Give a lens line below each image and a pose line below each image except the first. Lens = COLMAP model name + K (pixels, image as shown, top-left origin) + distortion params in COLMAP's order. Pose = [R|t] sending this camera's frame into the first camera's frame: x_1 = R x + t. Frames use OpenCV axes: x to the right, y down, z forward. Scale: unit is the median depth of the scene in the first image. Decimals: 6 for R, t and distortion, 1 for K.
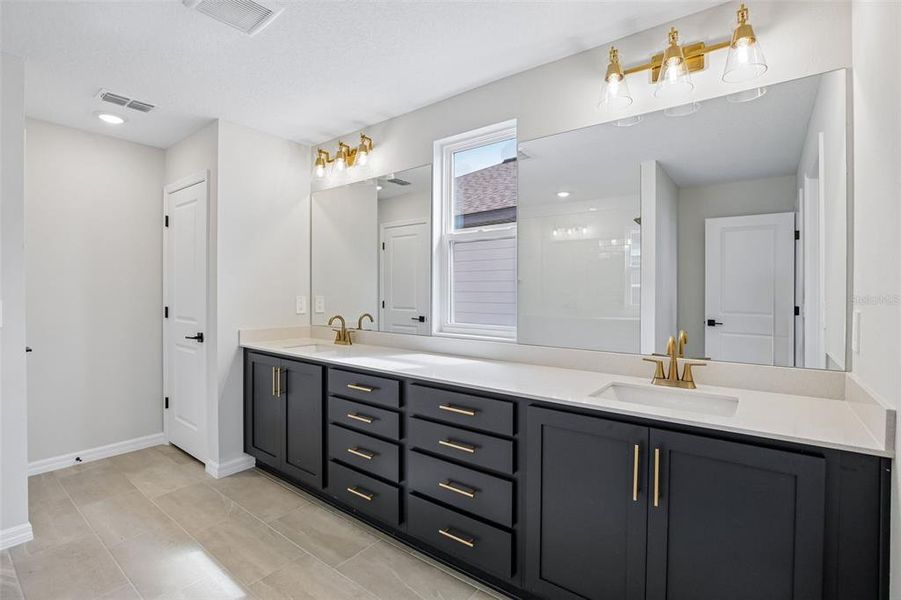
lens RADIAL K [[380.3, 0, 469.1], [0, 380.3, 295.7], [0, 0, 1]] dist [-0.031719, 0.000814]
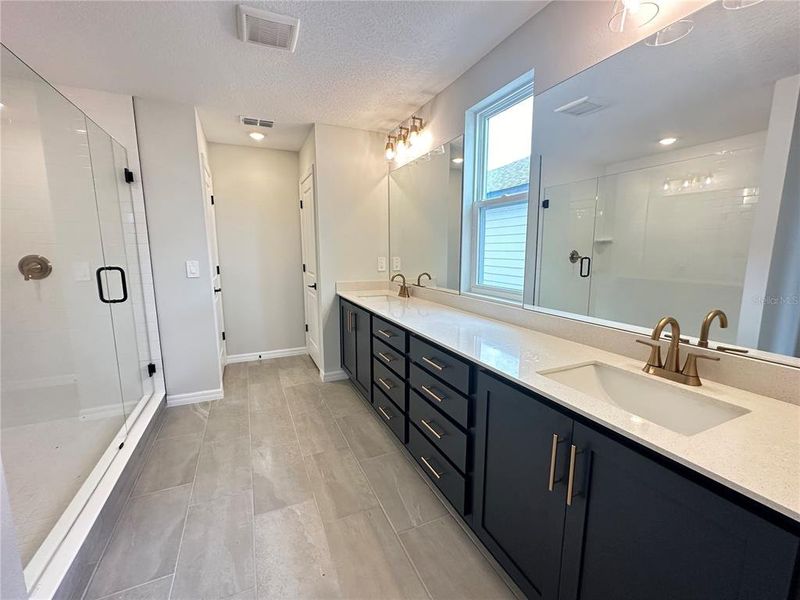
lens RADIAL K [[319.7, 0, 400.0], [0, 319.7, 300.0], [0, 0, 1]] dist [-0.015255, 0.000149]
pose [[0.885371, 0.067210, -0.460000, 0.156746], [-0.002345, 0.990127, 0.140152, -0.010766], [0.464878, -0.123008, 0.876788, 0.069216]]
